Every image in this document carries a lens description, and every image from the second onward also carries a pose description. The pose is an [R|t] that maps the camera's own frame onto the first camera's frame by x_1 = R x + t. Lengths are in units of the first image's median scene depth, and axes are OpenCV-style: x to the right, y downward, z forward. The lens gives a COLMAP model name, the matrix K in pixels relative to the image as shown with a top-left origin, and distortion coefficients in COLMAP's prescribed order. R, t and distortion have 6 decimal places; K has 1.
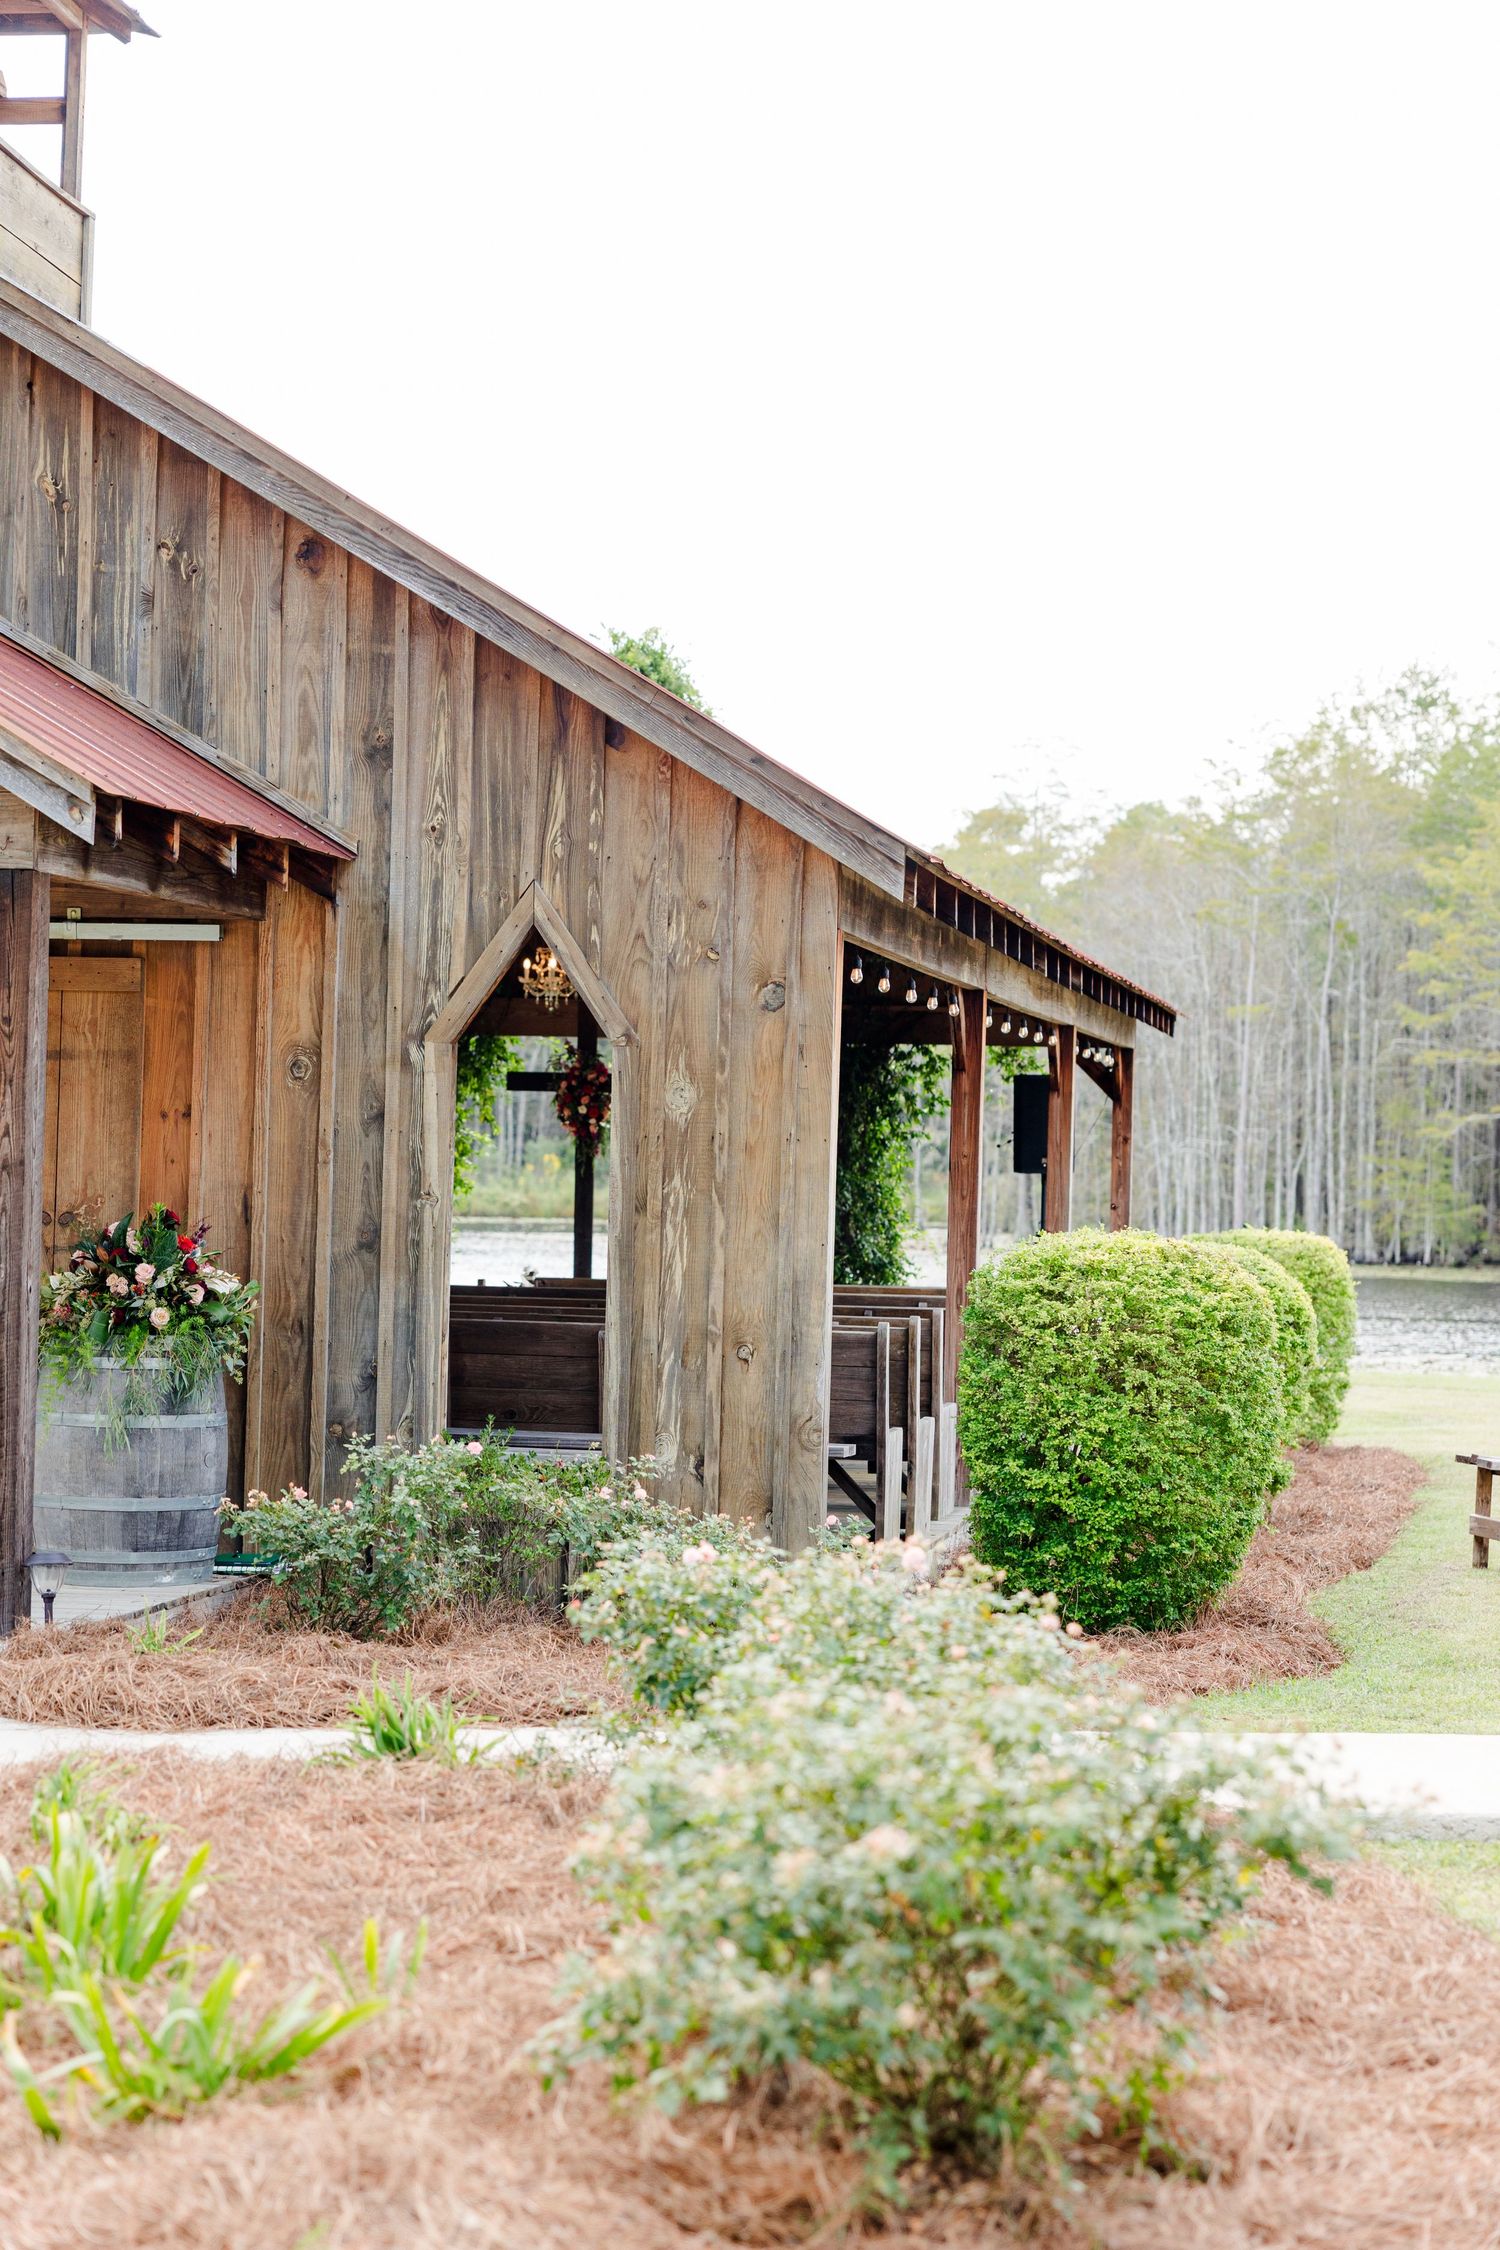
lens RADIAL K [[4002.4, 0, 750.2], [0, 4002.4, 1129.6], [0, 0, 1]] dist [-0.000626, 0.000000]
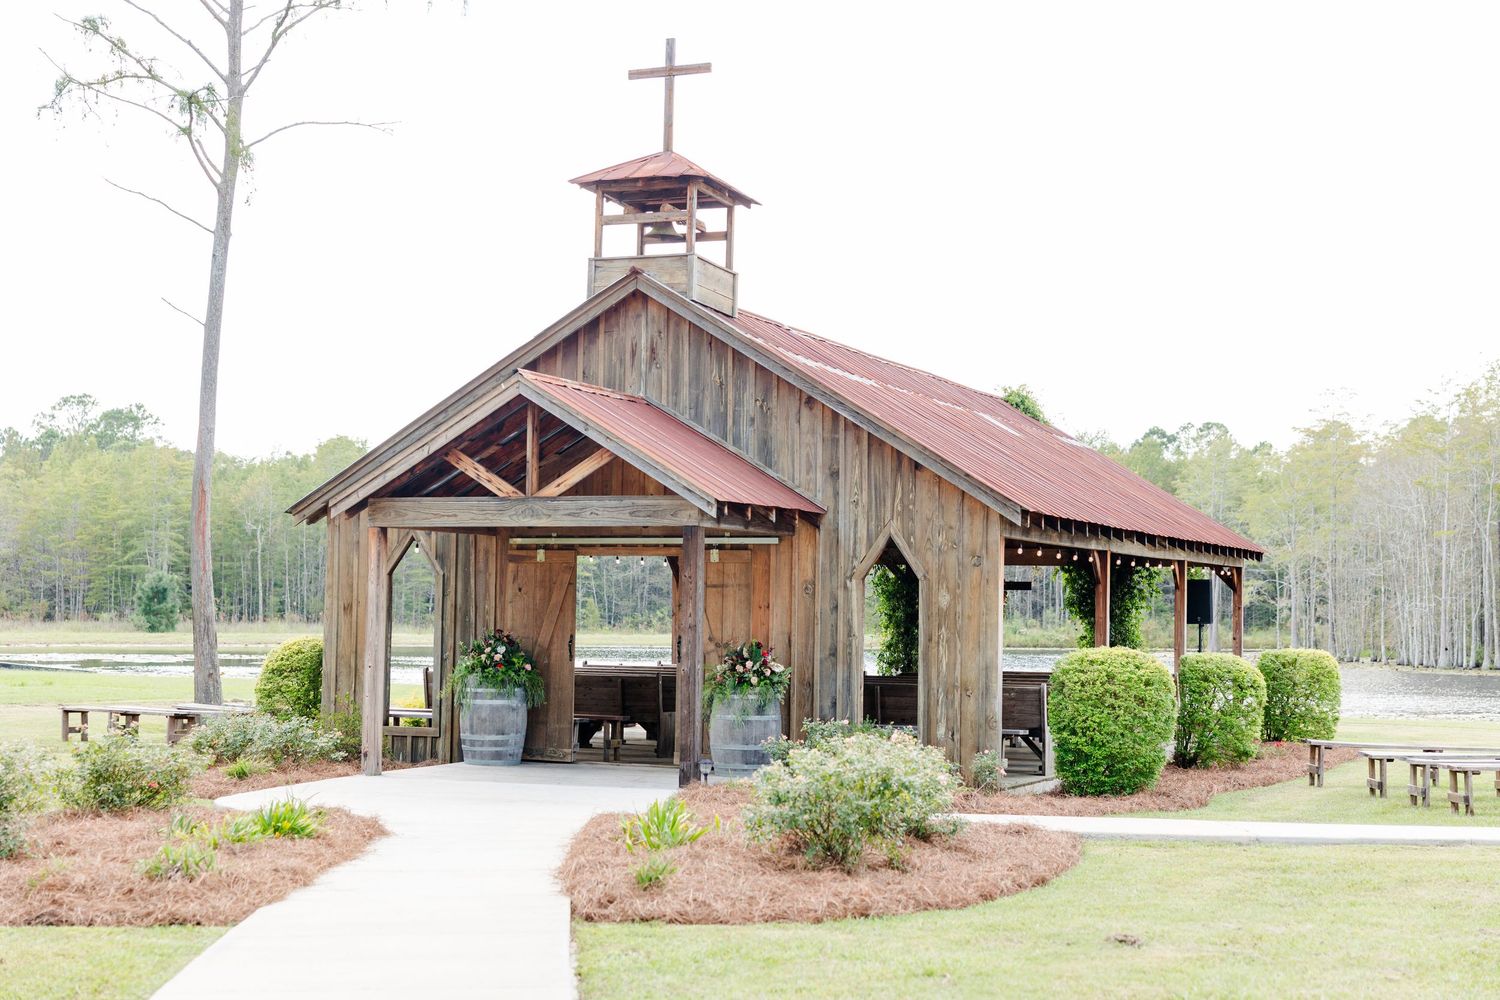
lens RADIAL K [[2190.9, 0, 750.8], [0, 2190.9, 498.5], [0, 0, 1]] dist [0.036235, 0.000000]
pose [[0.977252, -0.022007, -0.210935, 0.168390], [0.012181, 0.998784, -0.047770, -0.006519], [0.211729, 0.044114, 0.976332, -0.478765]]
